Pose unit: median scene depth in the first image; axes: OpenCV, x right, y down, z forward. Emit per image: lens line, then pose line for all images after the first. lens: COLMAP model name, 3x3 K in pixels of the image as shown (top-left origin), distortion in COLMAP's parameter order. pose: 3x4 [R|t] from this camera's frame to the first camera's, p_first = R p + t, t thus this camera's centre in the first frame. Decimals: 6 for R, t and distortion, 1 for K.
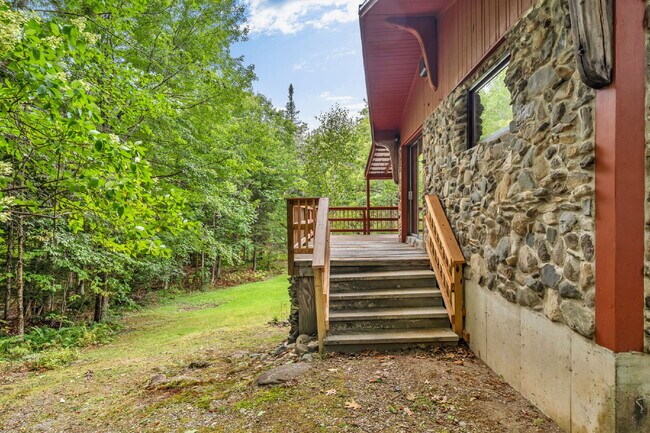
lens RADIAL K [[341.5, 0, 327.4], [0, 341.5, 218.2], [0, 0, 1]] dist [-0.020256, -0.000110]
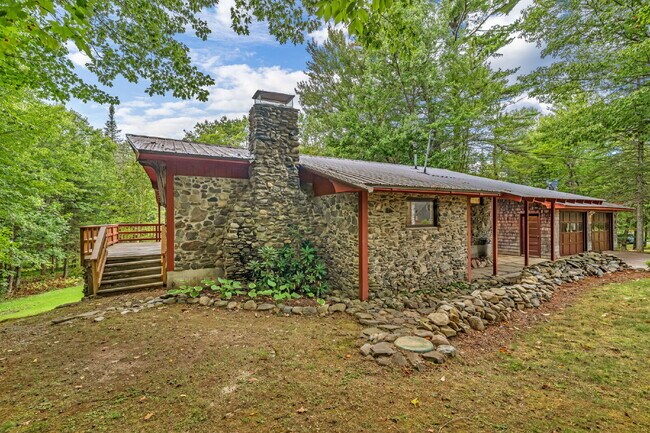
lens RADIAL K [[286.0, 0, 326.8], [0, 286.0, 214.7], [0, 0, 1]] dist [0.001612, 0.000024]
pose [[0.867071, 0.001412, 0.498183, 0.092473], [0.011312, 0.999682, -0.022522, -0.025173], [-0.498057, 0.025164, 0.866779, -0.361630]]
